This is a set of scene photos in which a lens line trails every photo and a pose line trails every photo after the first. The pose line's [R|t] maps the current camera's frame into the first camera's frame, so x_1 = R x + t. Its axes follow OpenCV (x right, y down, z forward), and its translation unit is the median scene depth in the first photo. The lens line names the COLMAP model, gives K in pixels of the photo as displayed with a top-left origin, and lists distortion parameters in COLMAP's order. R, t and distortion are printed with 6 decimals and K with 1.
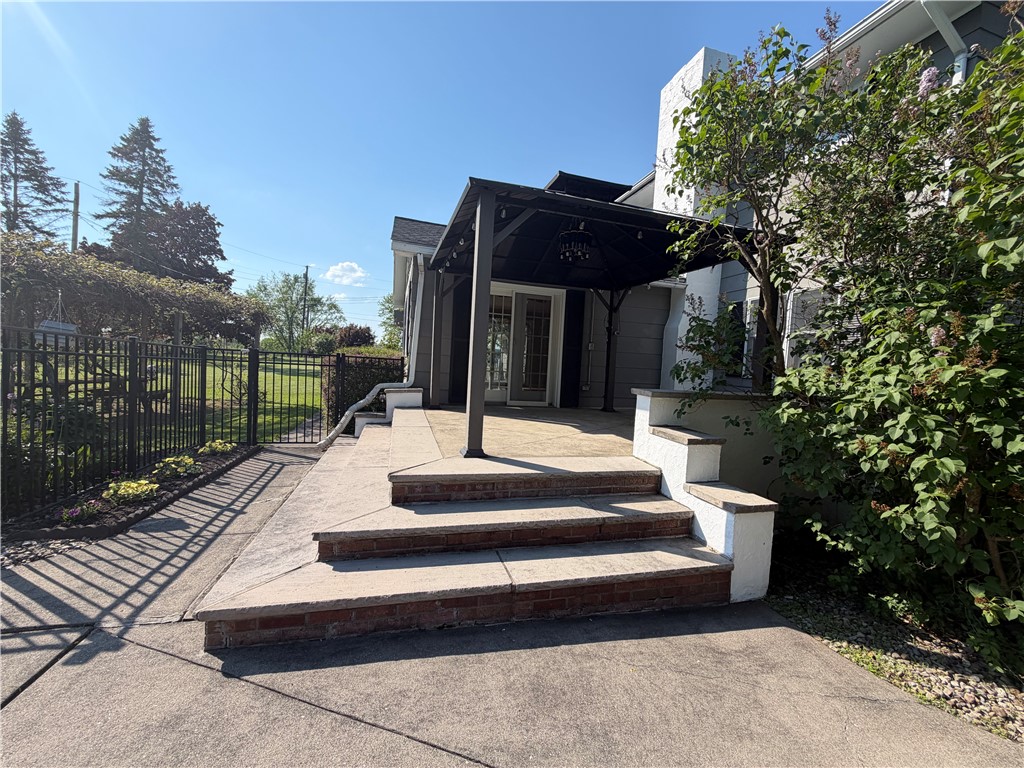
lens RADIAL K [[408.5, 0, 513.0], [0, 408.5, 383.8], [0, 0, 1]] dist [0.001230, 0.000018]
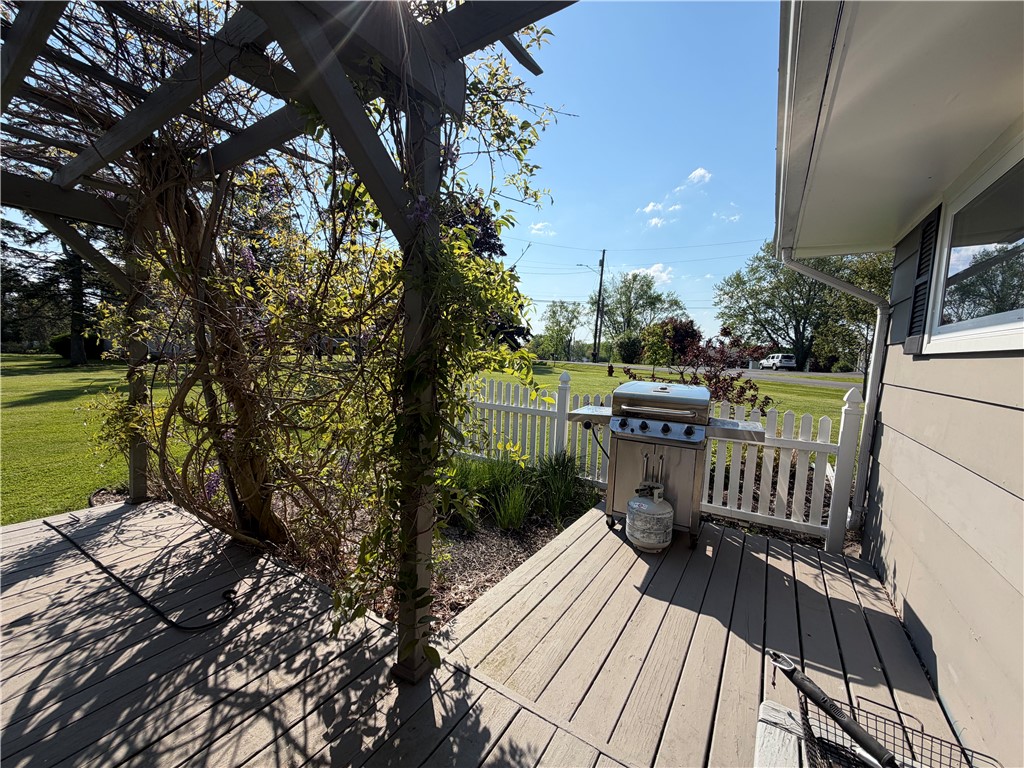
lens RADIAL K [[408.5, 0, 513.0], [0, 408.5, 384.4], [0, 0, 1]] dist [0.001230, 0.000018]
pose [[0.668206, 0.037658, -0.743023, -0.002078], [-0.038460, 0.999131, 0.016051, -0.011989], [0.742982, 0.017852, 0.669073, 0.159119]]
